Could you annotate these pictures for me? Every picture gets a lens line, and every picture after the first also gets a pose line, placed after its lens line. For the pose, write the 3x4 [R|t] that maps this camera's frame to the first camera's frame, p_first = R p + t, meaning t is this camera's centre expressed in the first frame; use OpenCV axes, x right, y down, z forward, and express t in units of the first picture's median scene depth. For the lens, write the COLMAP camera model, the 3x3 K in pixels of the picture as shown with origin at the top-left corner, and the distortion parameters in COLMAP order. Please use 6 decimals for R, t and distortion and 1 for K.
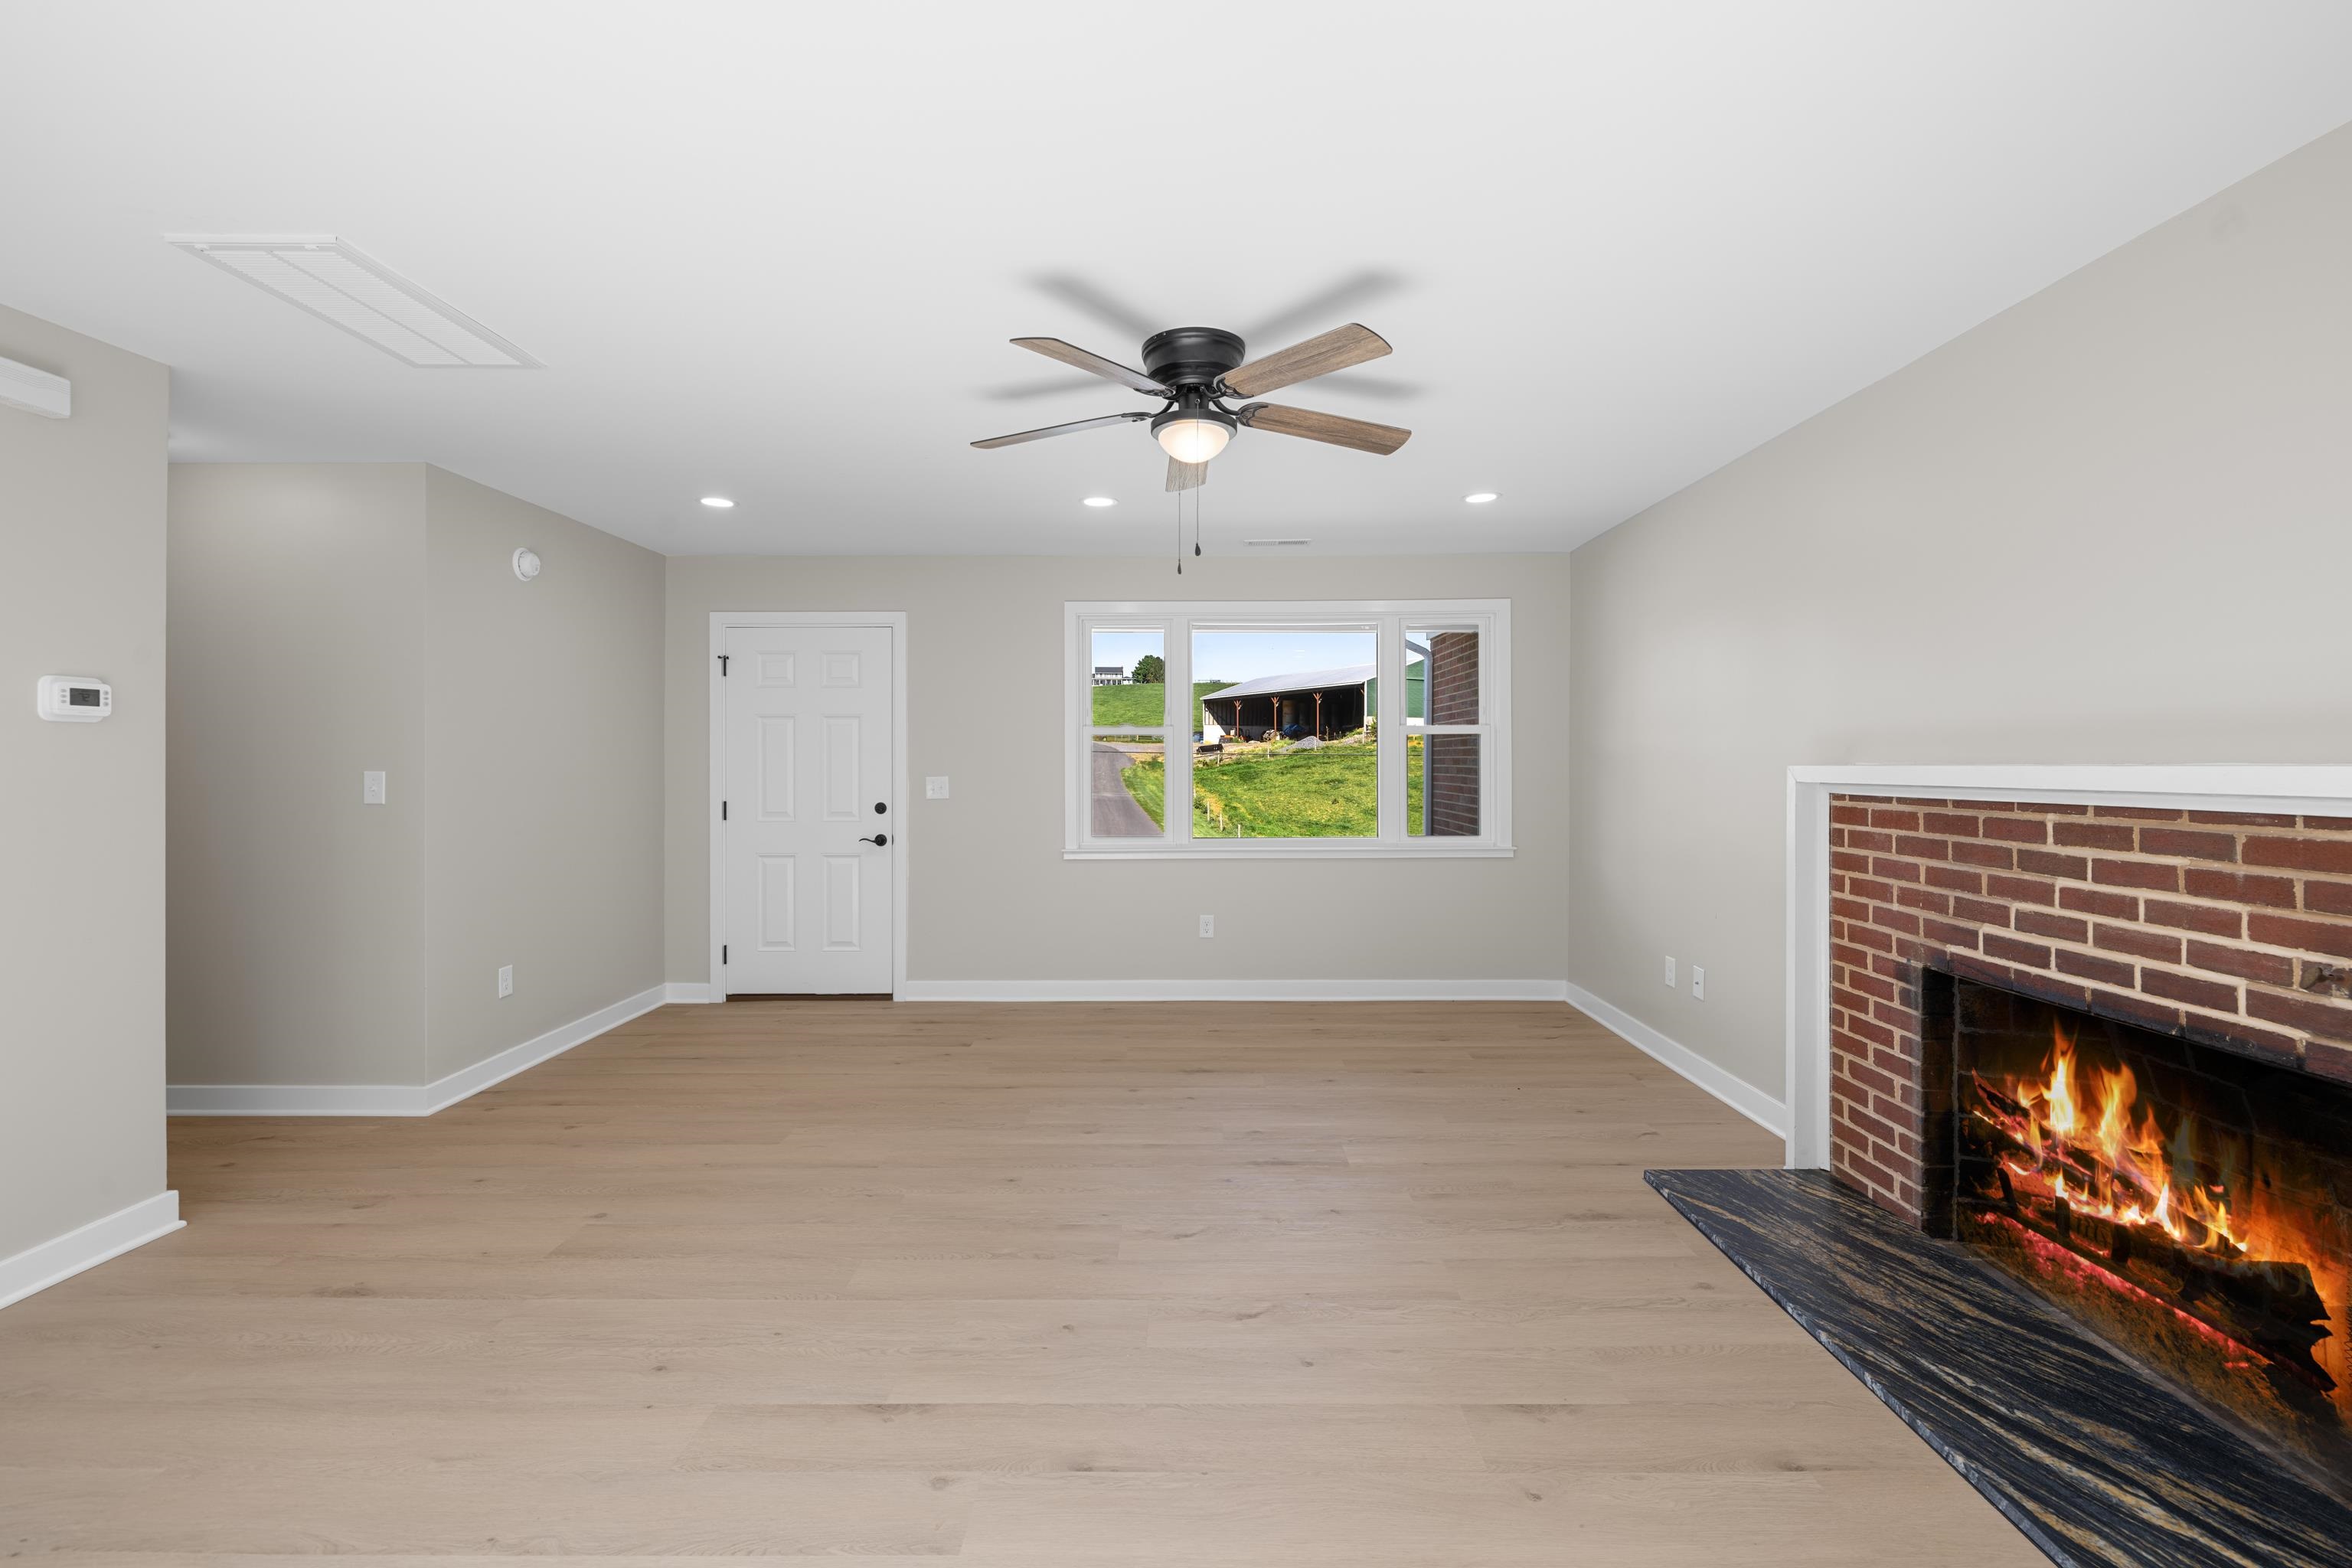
lens RADIAL K [[998.4, 0, 1175.3], [0, 998.4, 762.7], [0, 0, 1]] dist [0.001821, 0.000319]
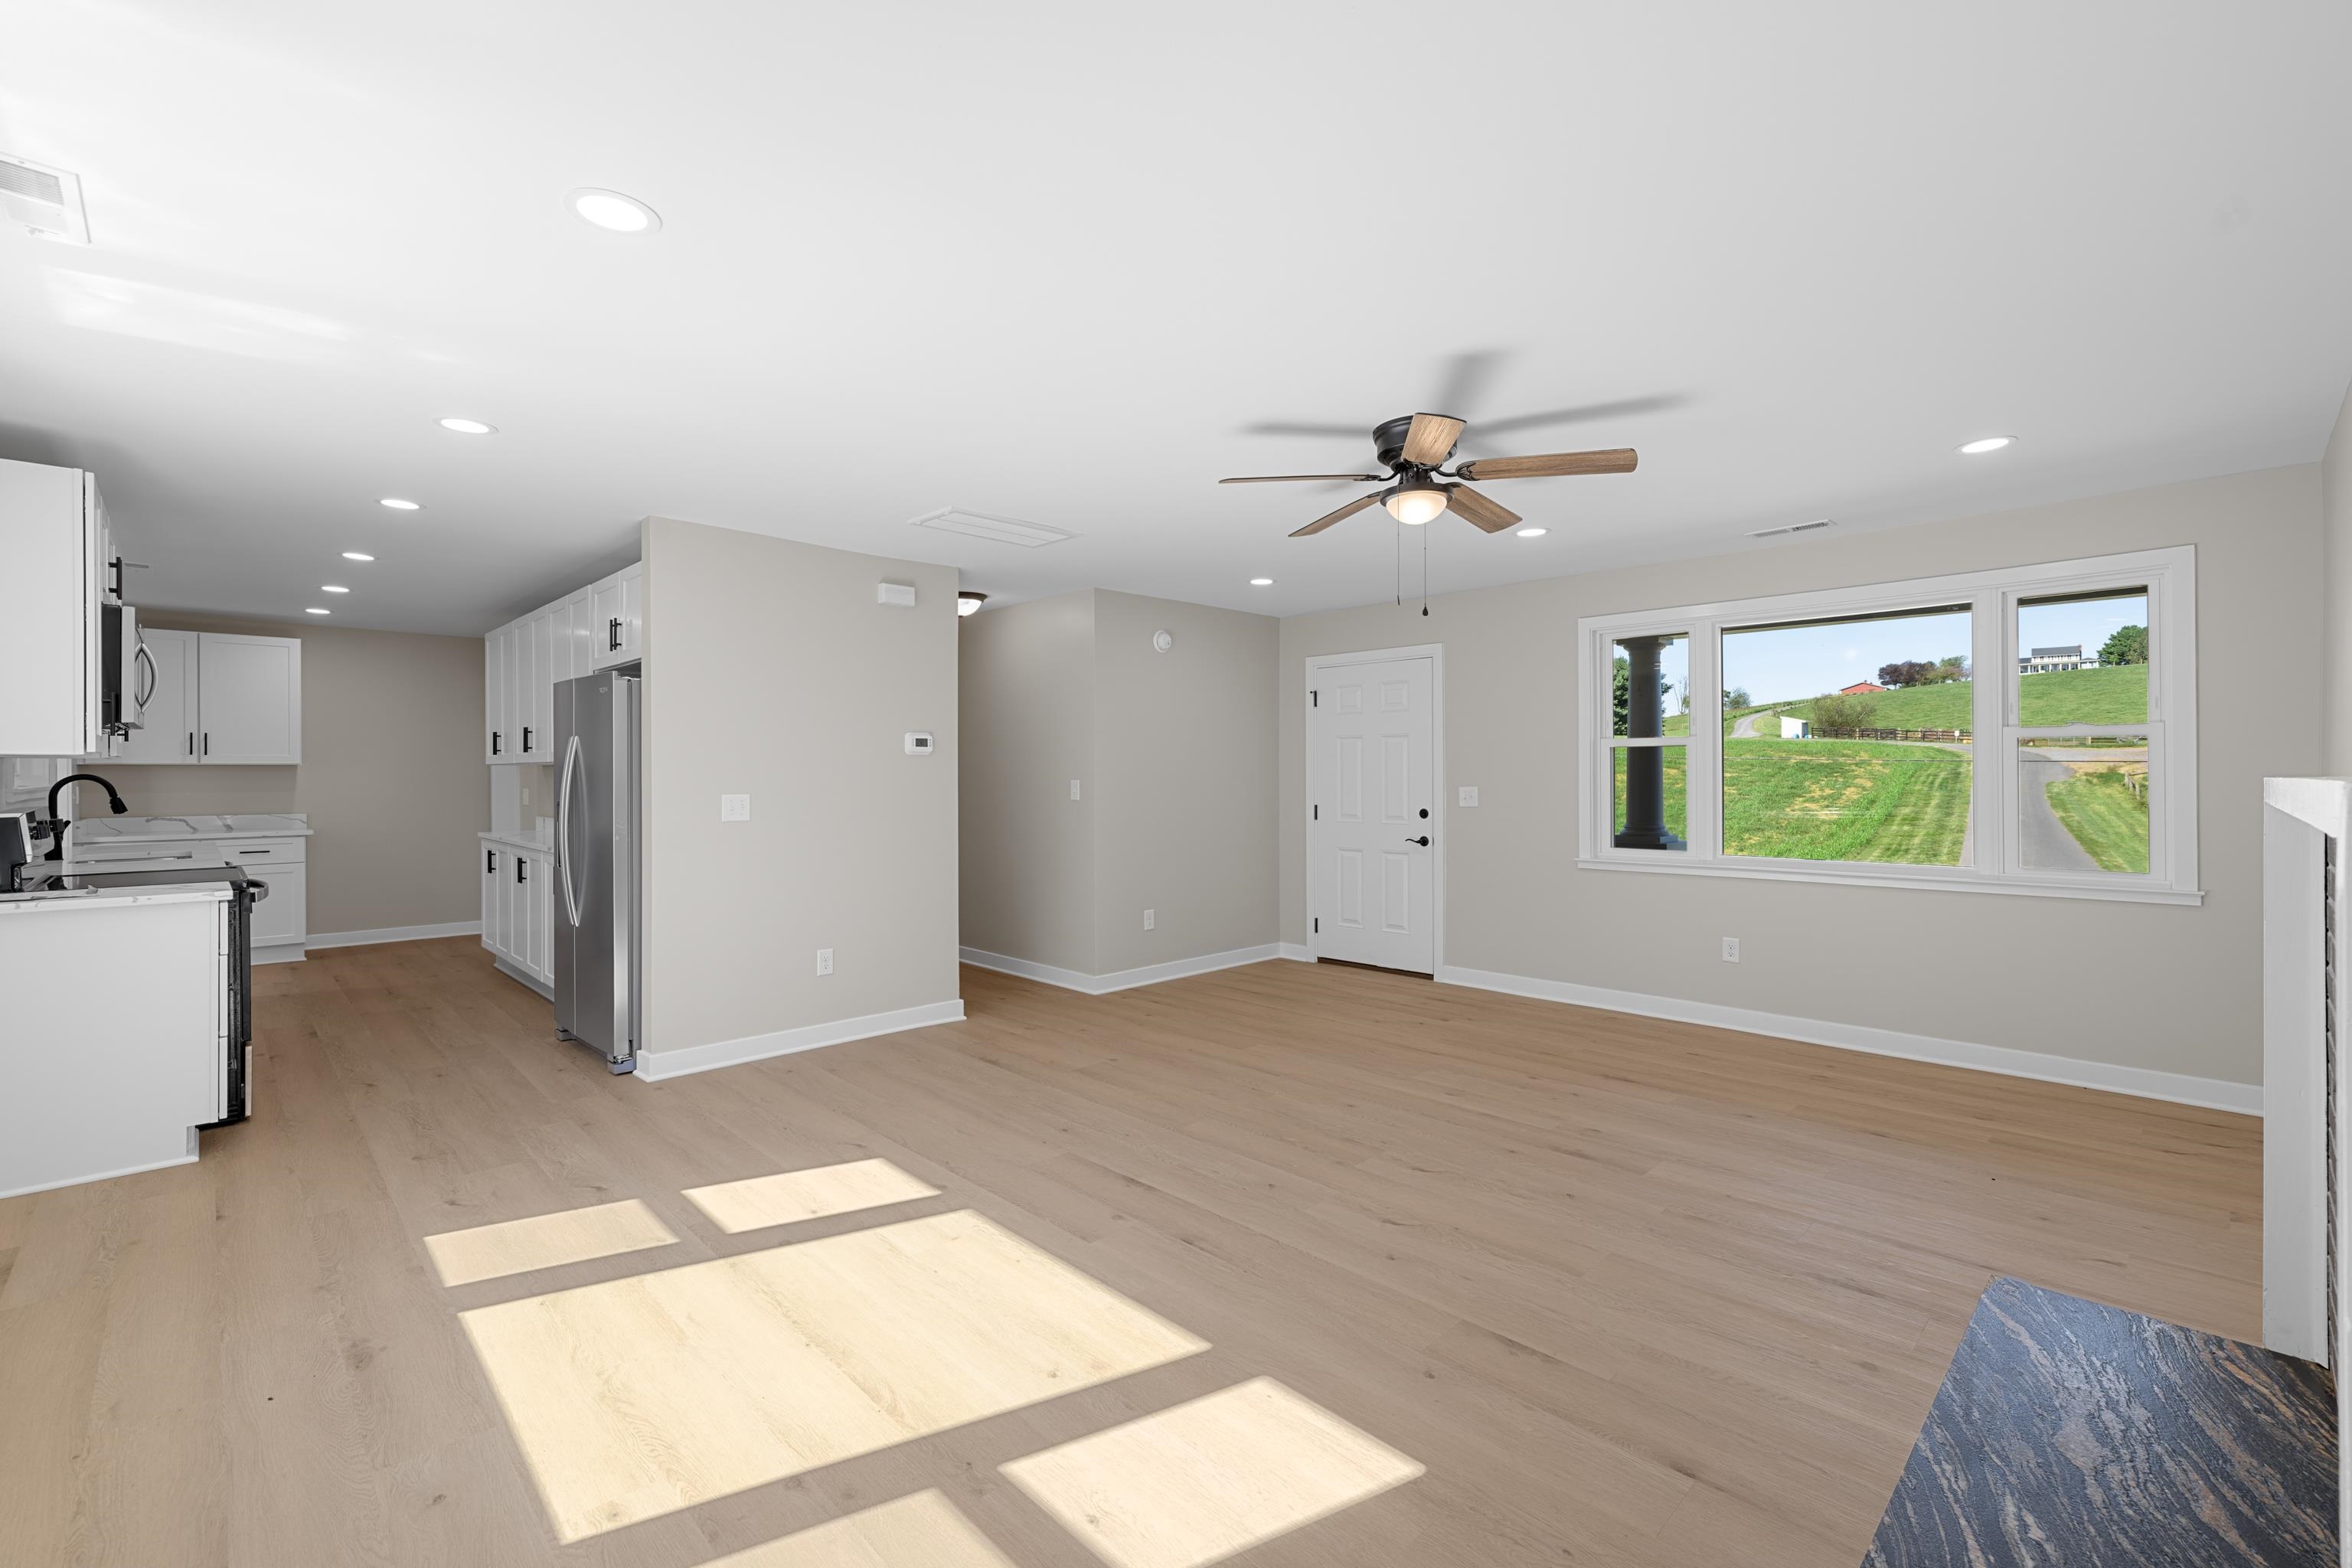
lens RADIAL K [[999.1, 0, 1172.1], [0, 999.1, 775.0], [0, 0, 1]] dist [0.000804, 0.000059]
pose [[0.702270, -0.000580, -0.711911, 0.656960], [0.000707, 1.000000, -0.000118, 0.000723], [0.711910, -0.000421, 0.702270, -0.052240]]
